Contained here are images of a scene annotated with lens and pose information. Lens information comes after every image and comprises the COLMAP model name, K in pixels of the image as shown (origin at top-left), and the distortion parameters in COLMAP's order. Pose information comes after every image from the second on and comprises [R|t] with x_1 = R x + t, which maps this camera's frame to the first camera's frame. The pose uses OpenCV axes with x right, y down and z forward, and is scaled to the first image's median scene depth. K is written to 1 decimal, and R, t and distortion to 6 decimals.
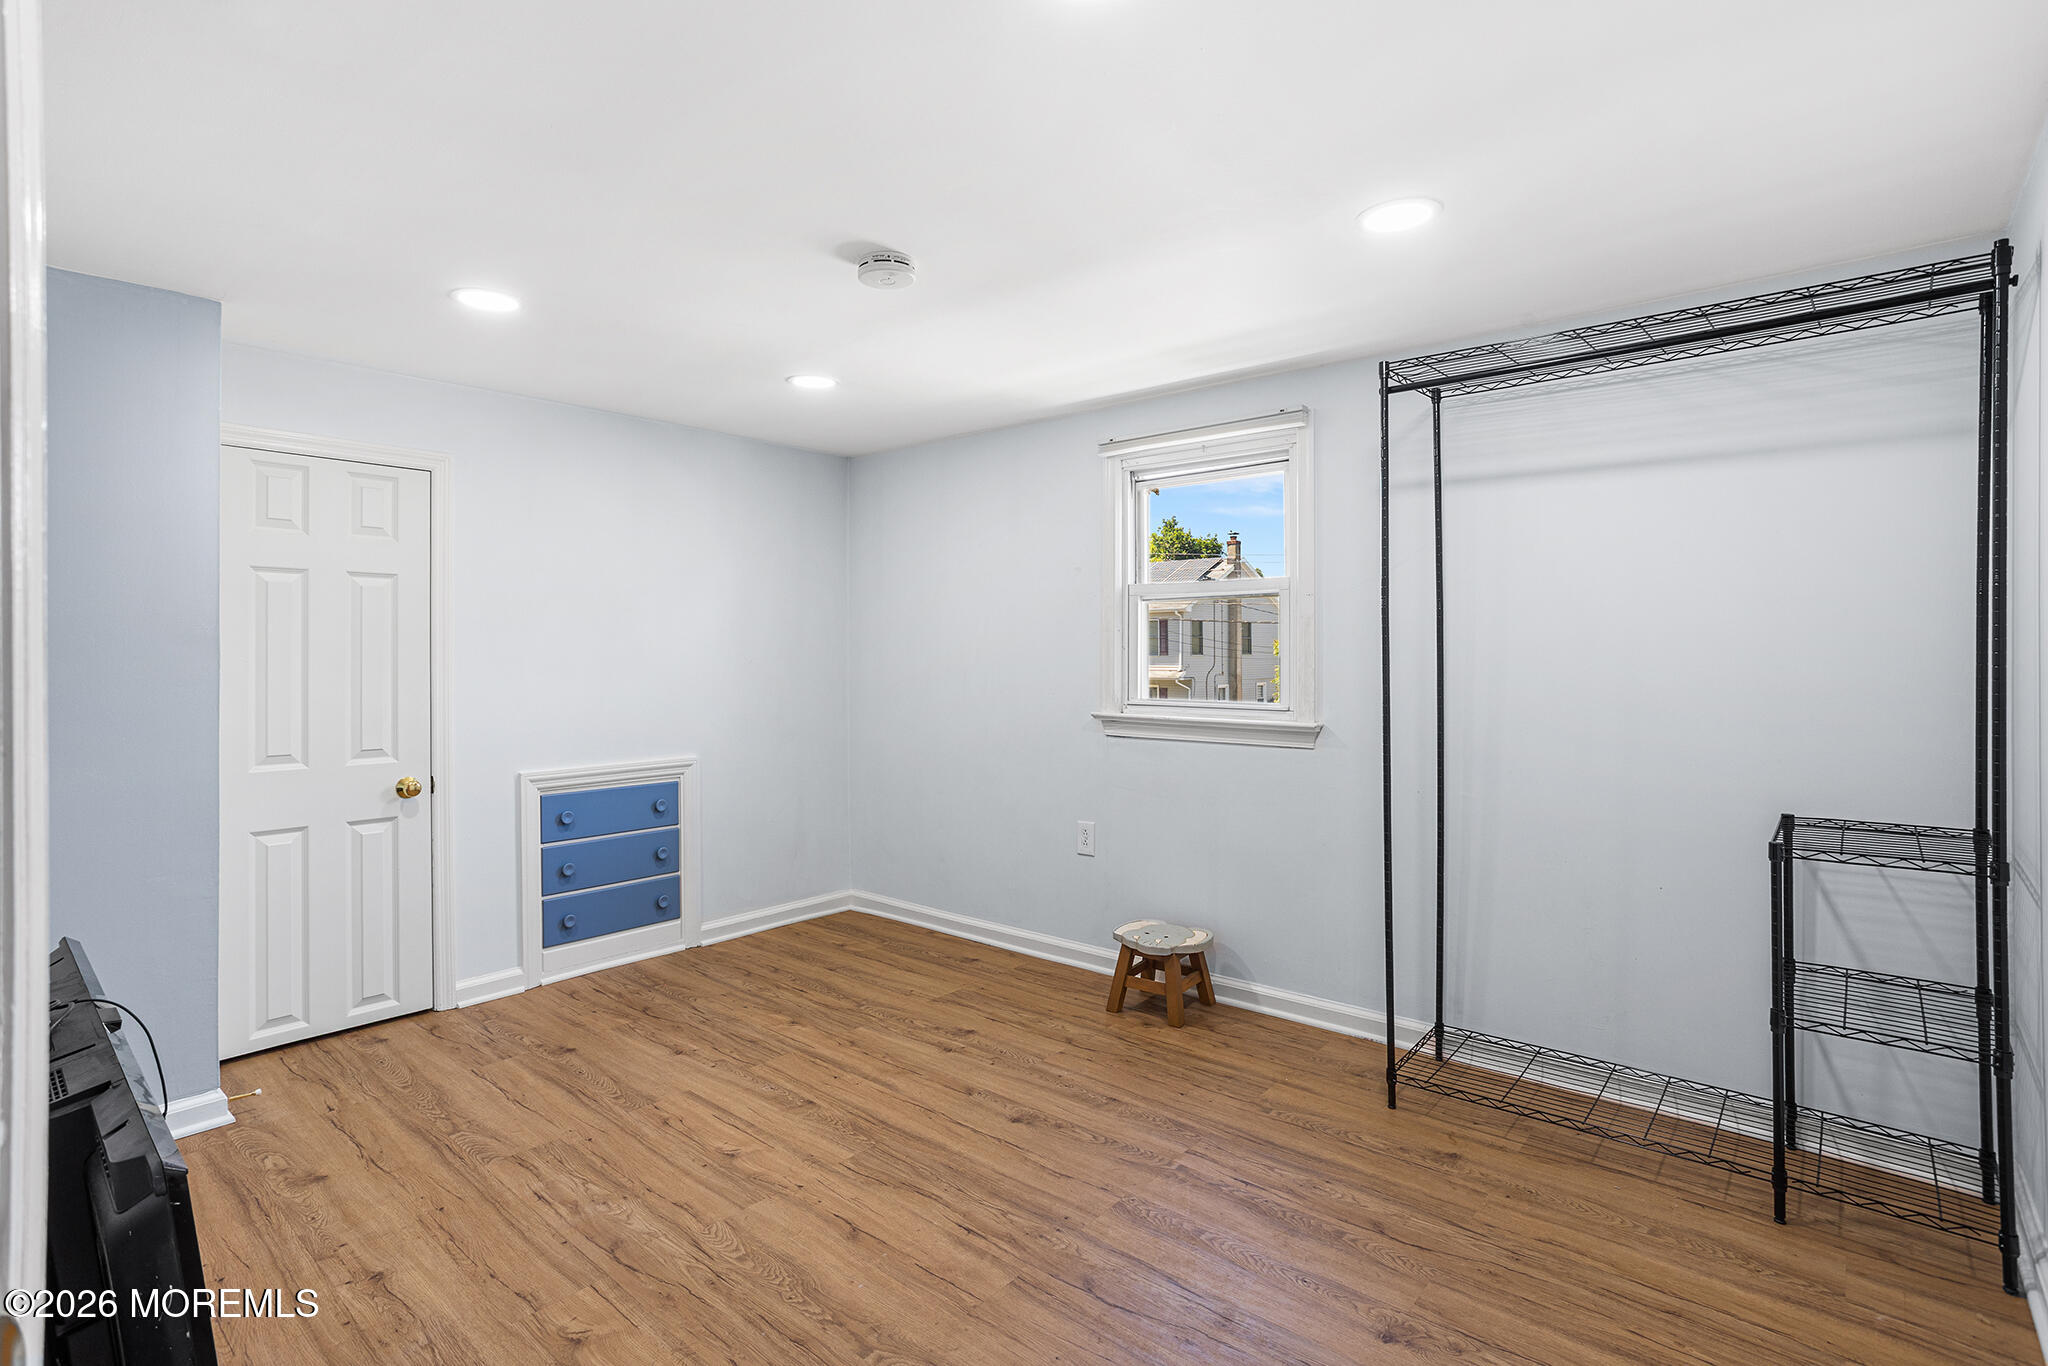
lens RADIAL K [[981.4, 0, 991.7], [0, 981.4, 644.2], [0, 0, 1]] dist [-0.002683, 0.000203]
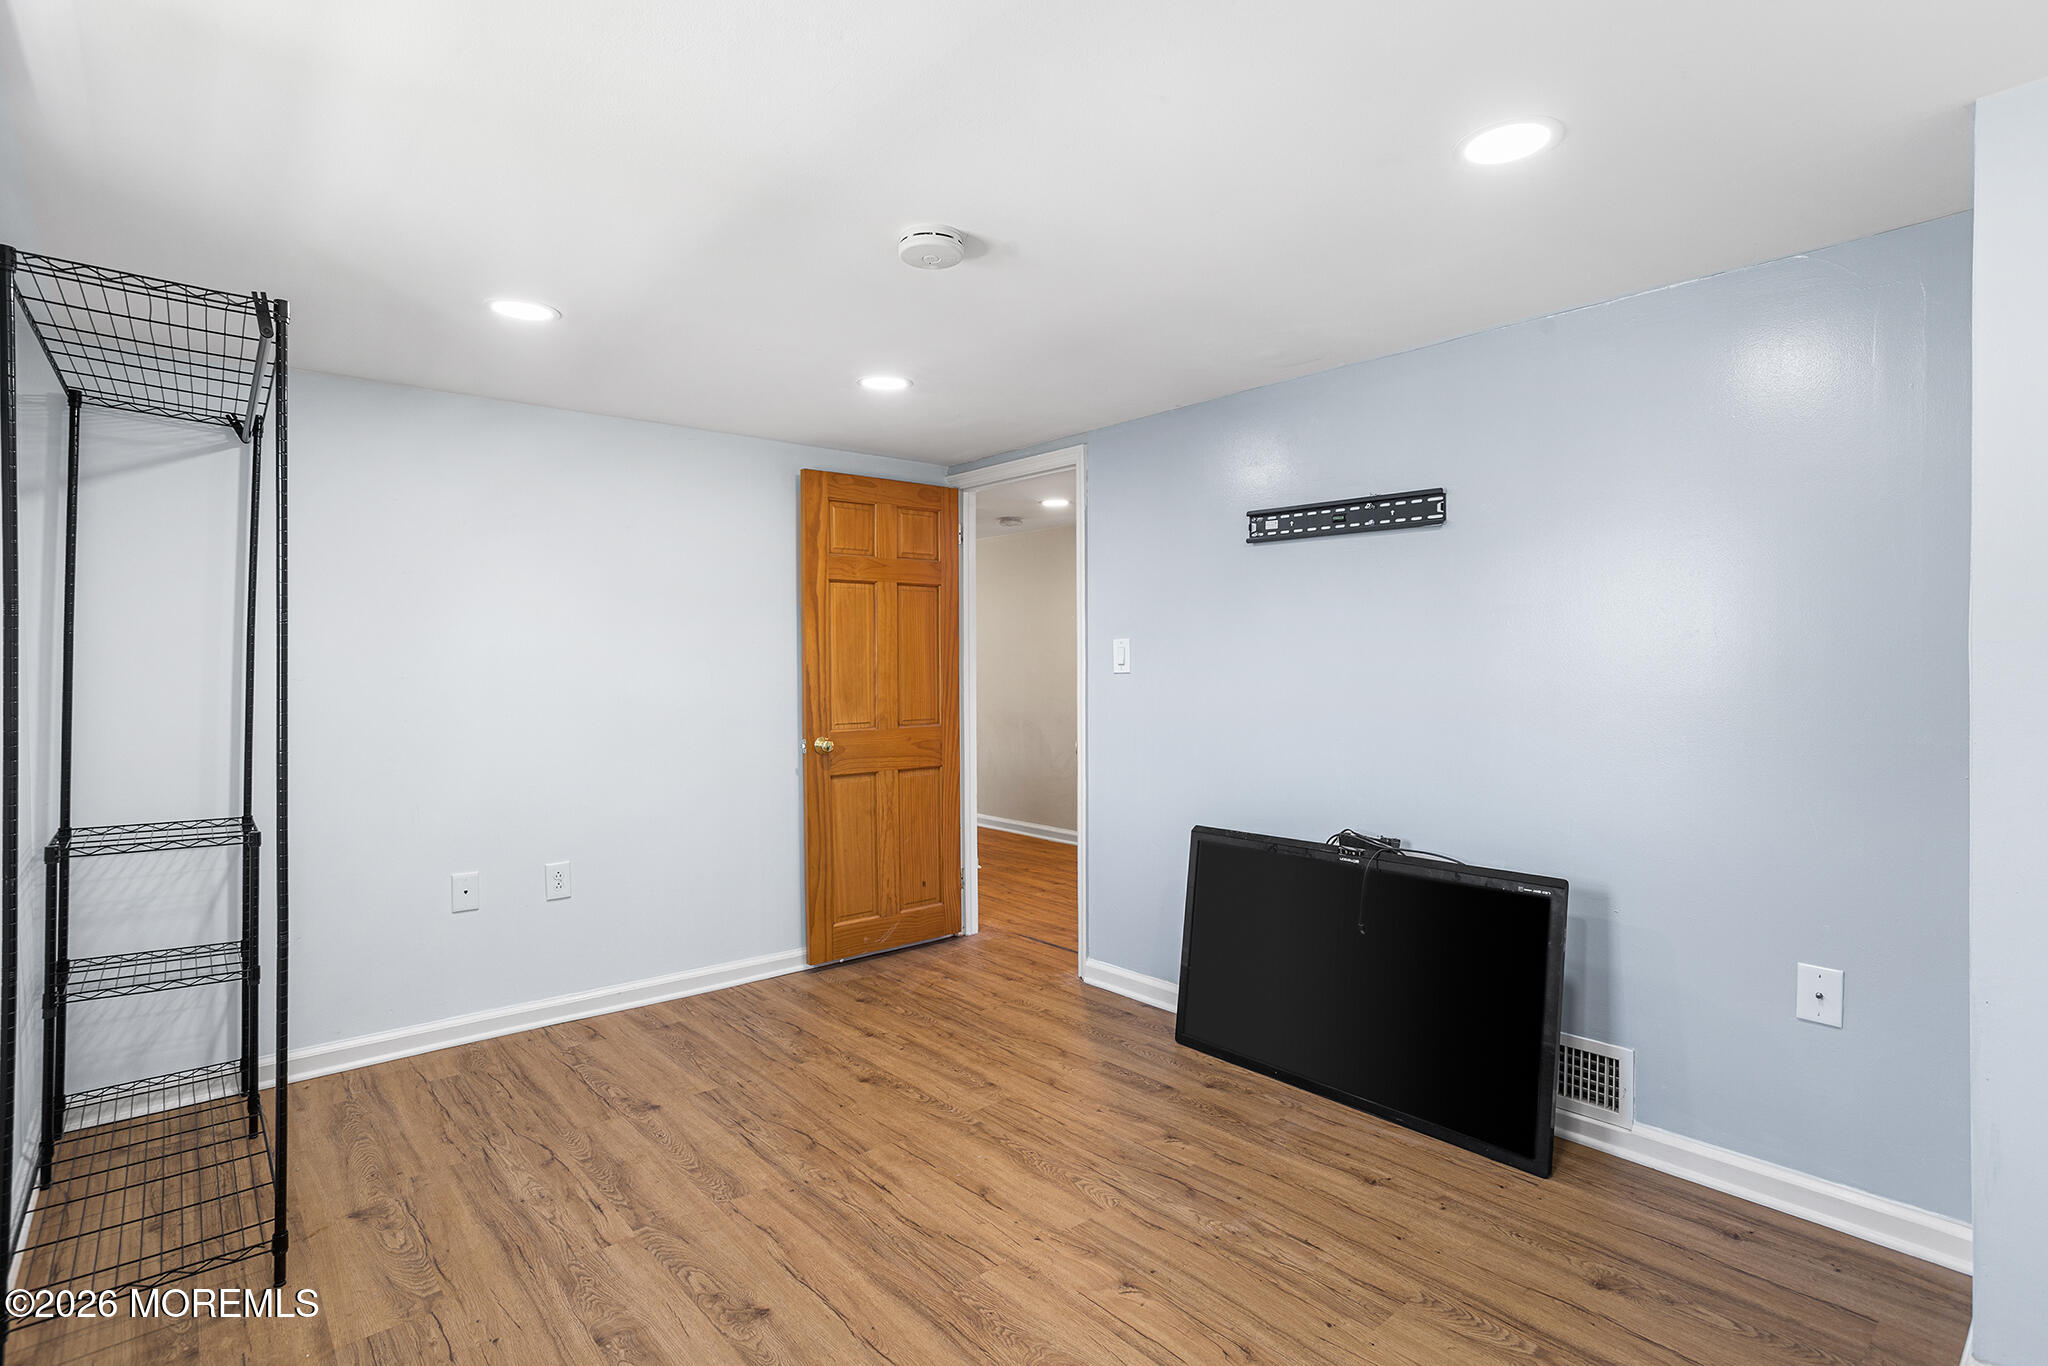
lens RADIAL K [[981.4, 0, 991.7], [0, 981.4, 644.2], [0, 0, 1]] dist [-0.002683, 0.000203]
pose [[-0.988748, 0.016869, 0.148638, -0.313690], [0.012797, 0.999517, -0.028305, 0.005694], [-0.149043, -0.026084, -0.988487, 2.034662]]
